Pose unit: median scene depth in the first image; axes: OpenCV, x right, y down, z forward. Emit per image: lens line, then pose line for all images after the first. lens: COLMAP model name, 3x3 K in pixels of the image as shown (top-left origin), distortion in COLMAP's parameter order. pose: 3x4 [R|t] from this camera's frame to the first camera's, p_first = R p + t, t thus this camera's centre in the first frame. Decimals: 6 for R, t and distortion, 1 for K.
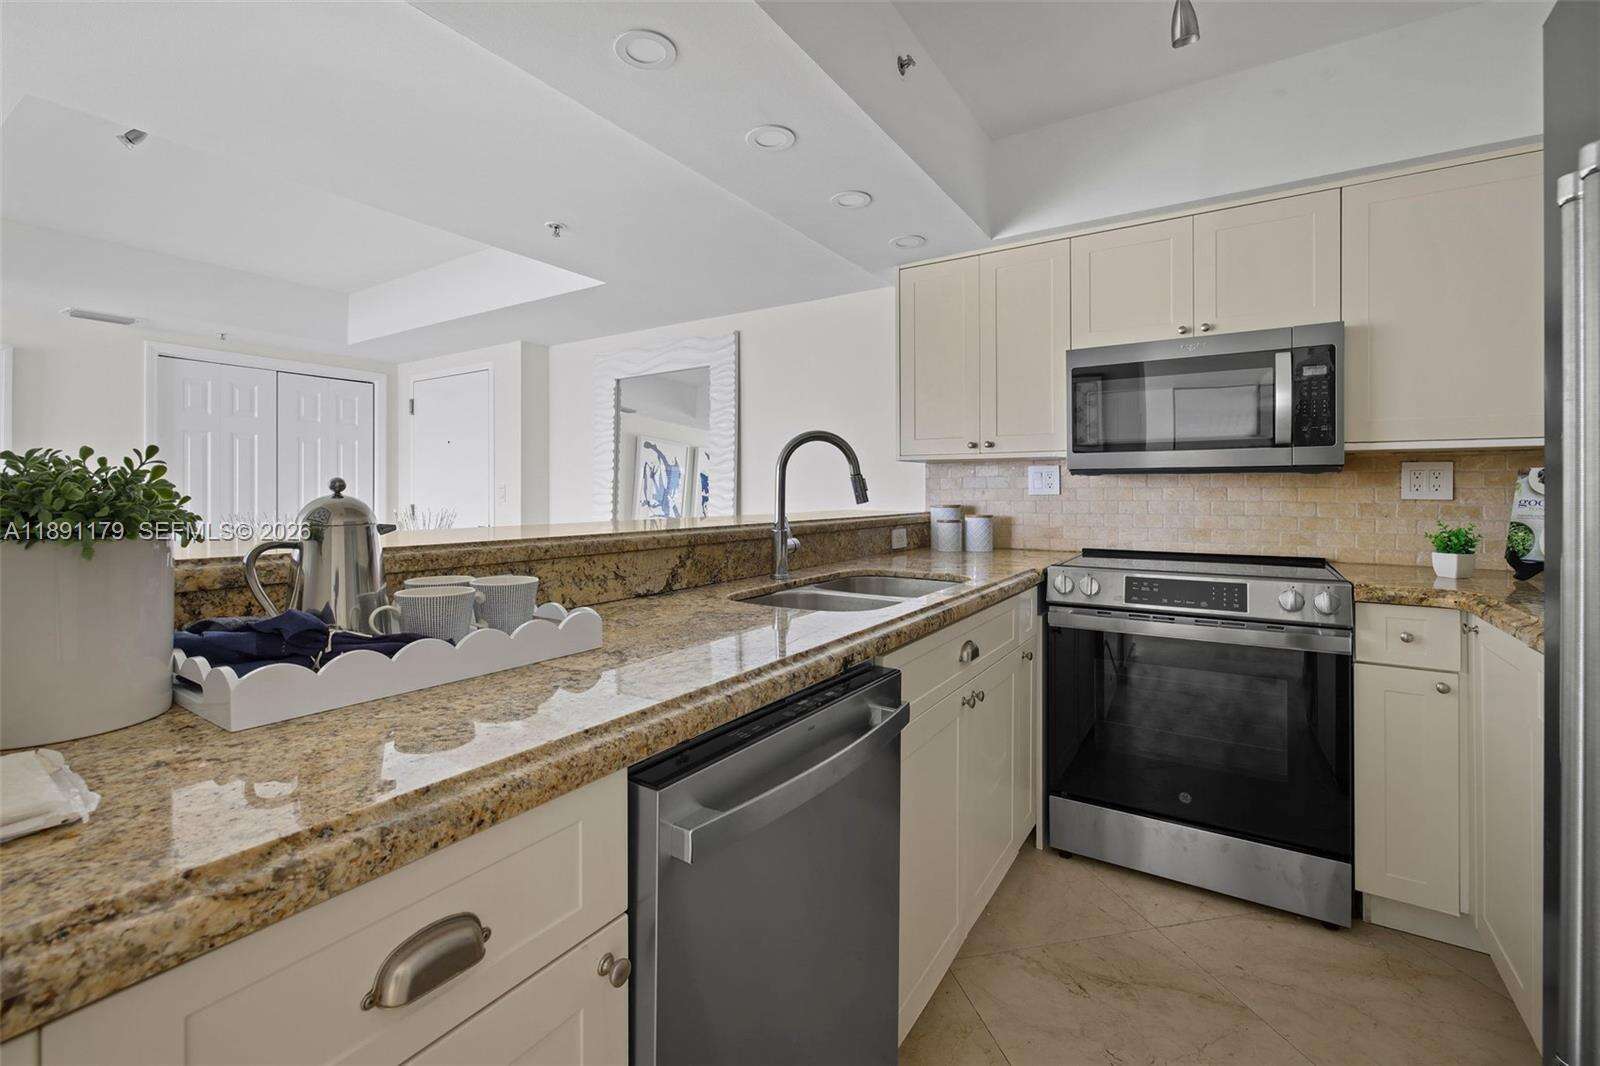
lens RADIAL K [[691.7, 0, 789.5], [0, 691.7, 490.9], [0, 0, 1]] dist [-0.003109, -0.000046]
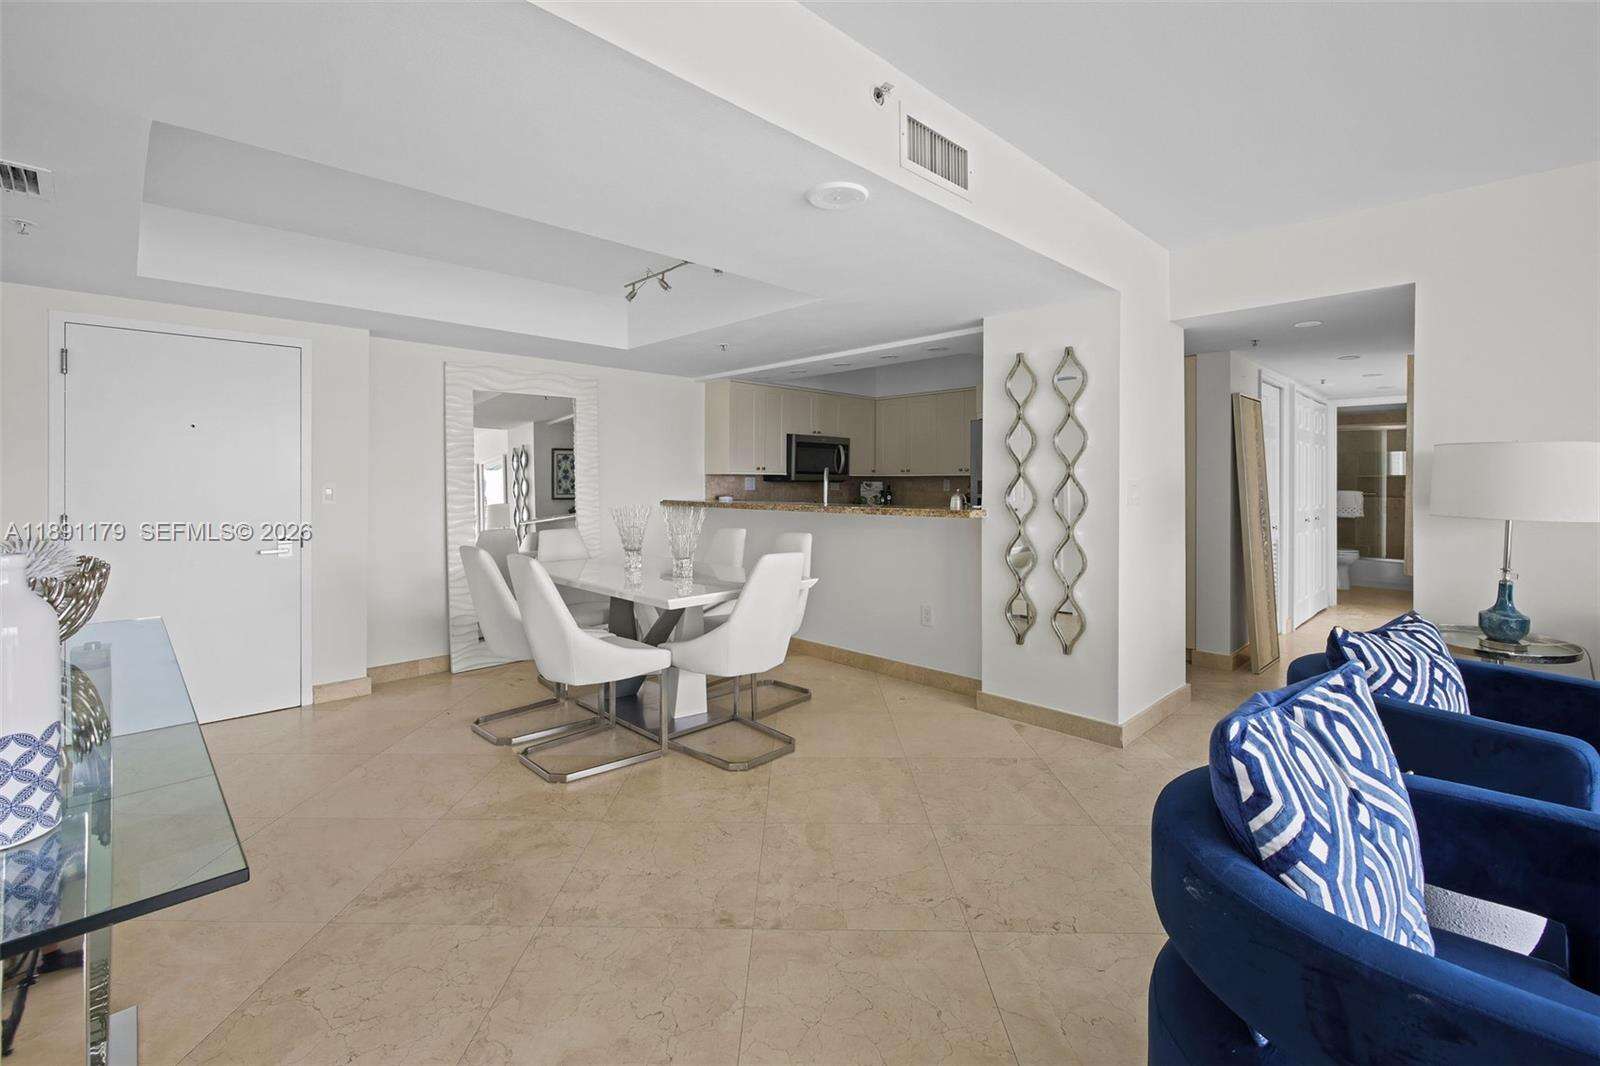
lens RADIAL K [[693.1, 0, 787.5], [0, 693.1, 483.1], [0, 0, 1]] dist [0.001171, -0.000909]
pose [[0.224899, 0.000071, 0.974382, -2.471080], [-0.000816, 1.000000, 0.000116, -0.025807], [-0.974382, -0.000821, 0.224899, 0.498950]]
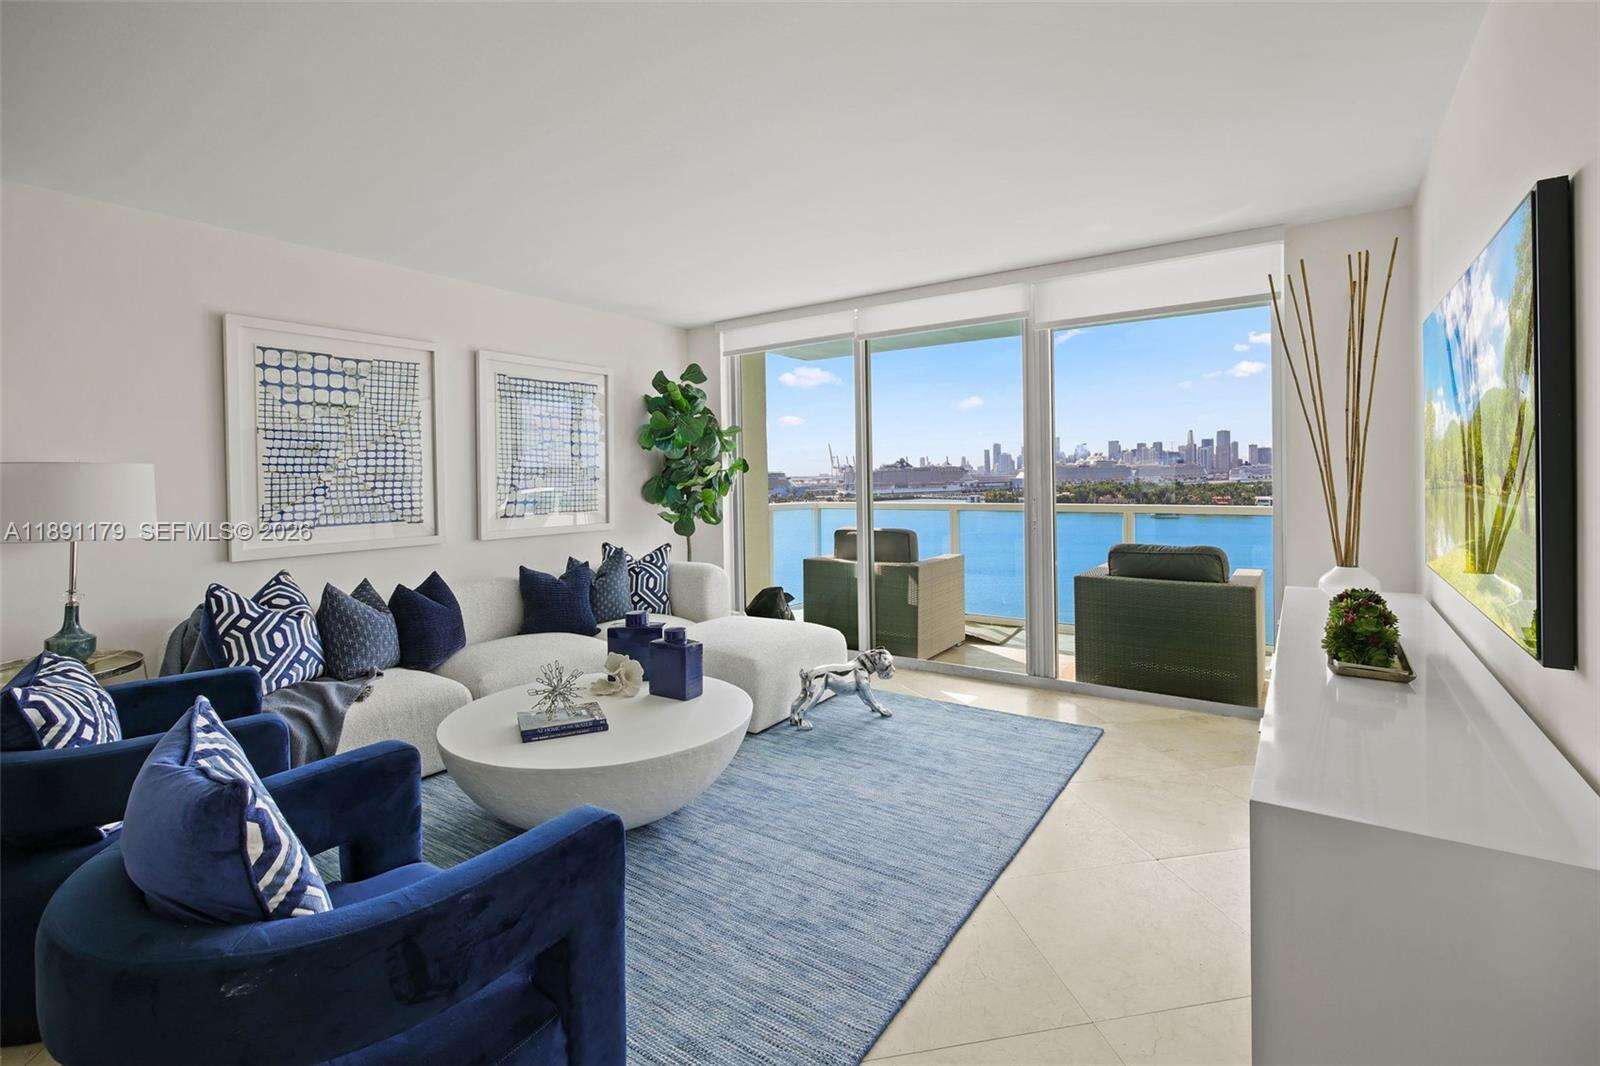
lens RADIAL K [[738.4, 0, 804.6], [0, 738.4, 485.0], [0, 0, 1]] dist [-0.003551, -0.000083]
pose [[-0.999433, 0.019265, 0.027603, -2.301571], [0.019721, 0.999672, 0.016351, -0.054167], [-0.027279, 0.016886, -0.999485, 0.775497]]
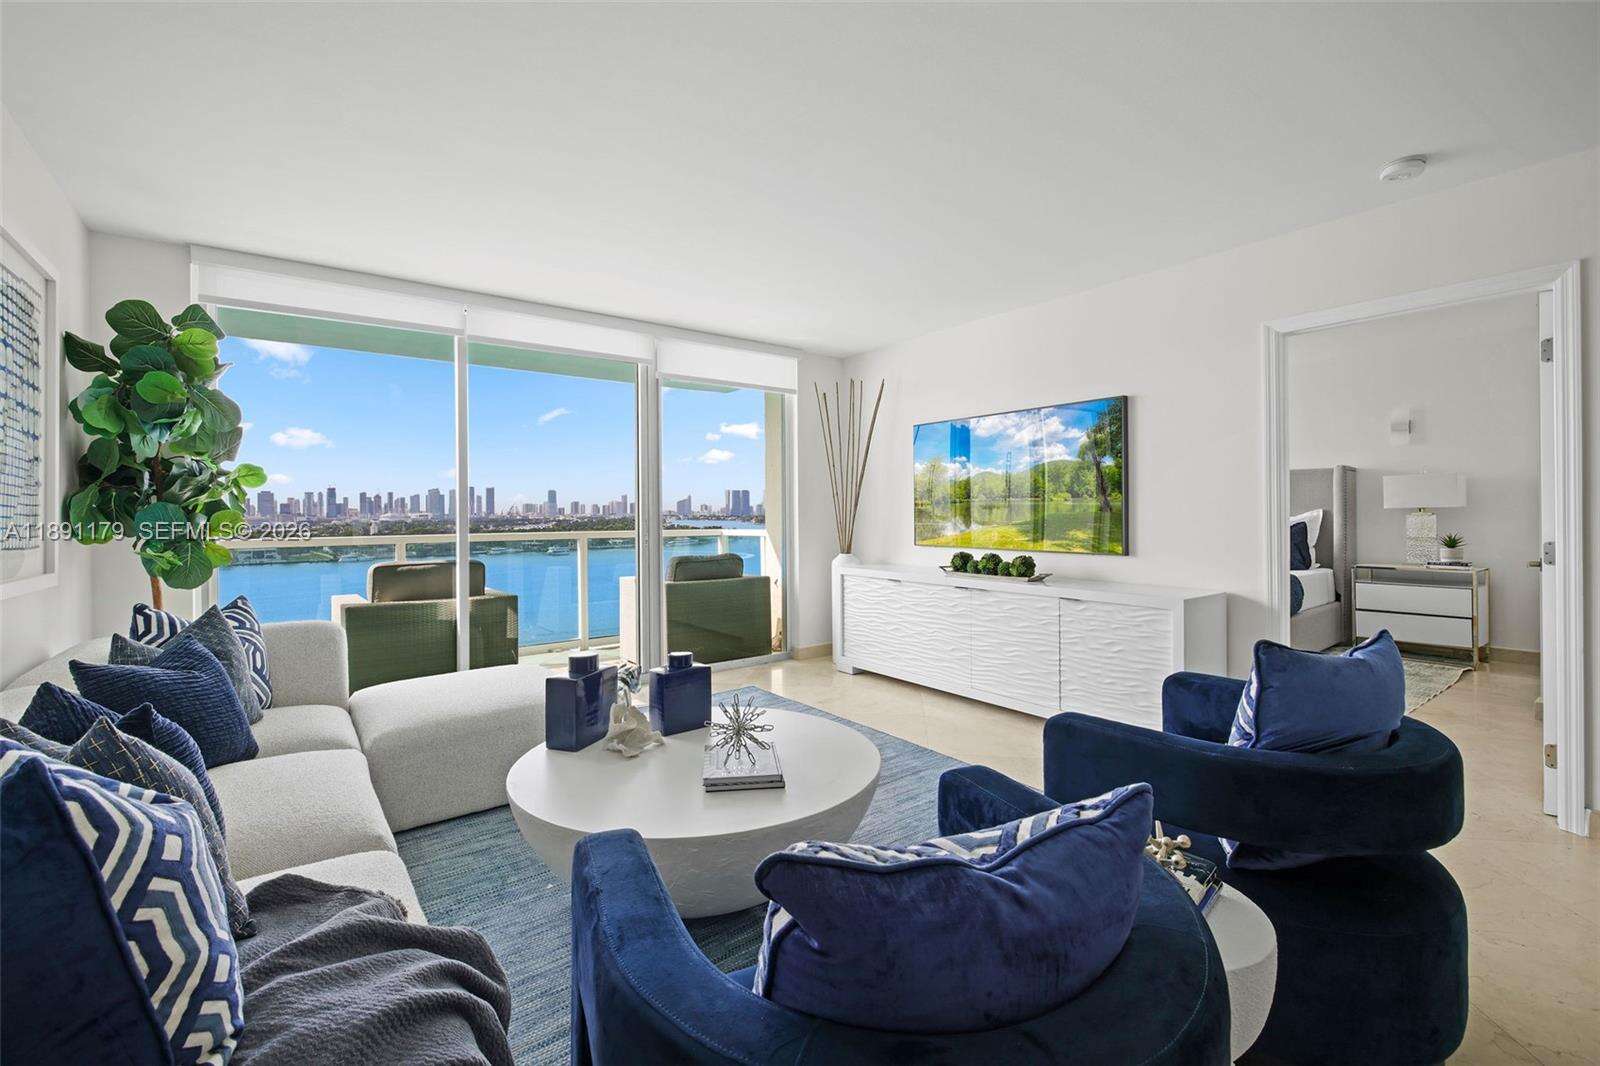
lens RADIAL K [[693.1, 0, 797.1], [0, 693.1, 520.5], [0, 0, 1]] dist [0.001171, -0.000909]
pose [[-0.329112, 0.014728, -0.944176, -0.944076], [0.007672, 0.999887, 0.012923, 0.003227], [0.944260, -0.002990, -0.329187, -0.064852]]
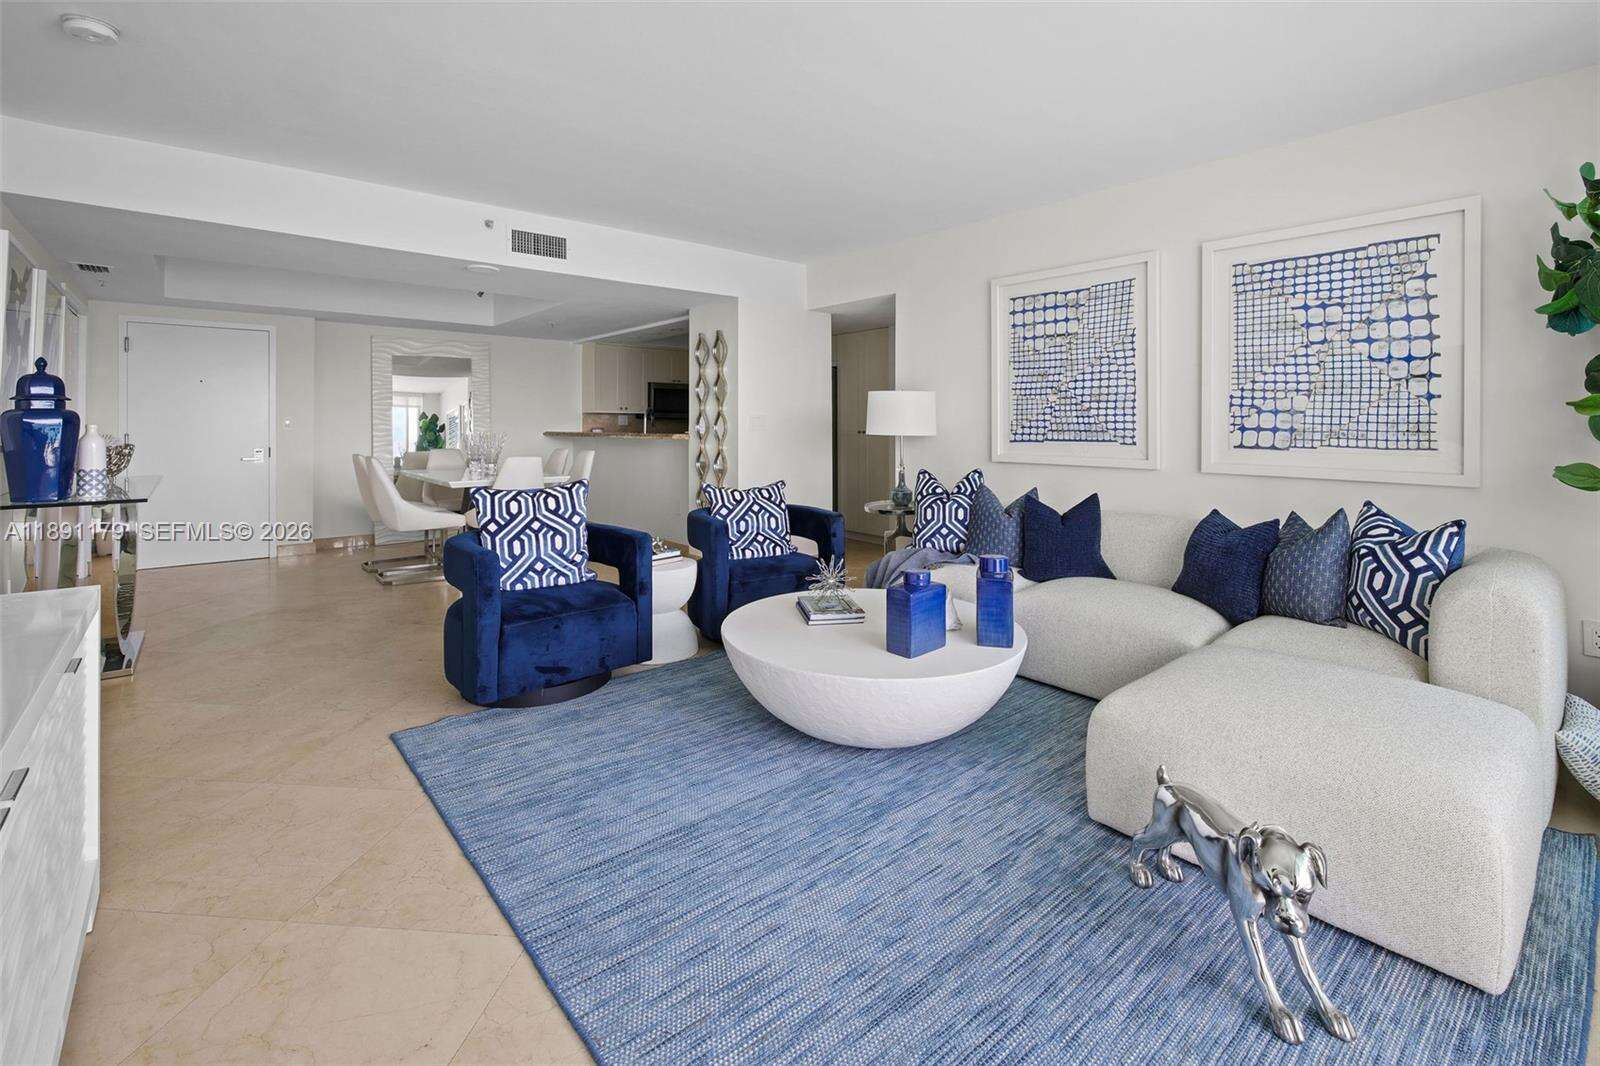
lens RADIAL K [[693.1, 0, 781.2], [0, 693.1, 425.5], [0, 0, 1]] dist [0.001171, -0.000909]
pose [[0.290411, 0.000680, 0.956902, -3.143638], [-0.002294, 0.999997, -0.000014, 0.008189], [-0.956899, -0.002192, 0.290412, -0.753712]]
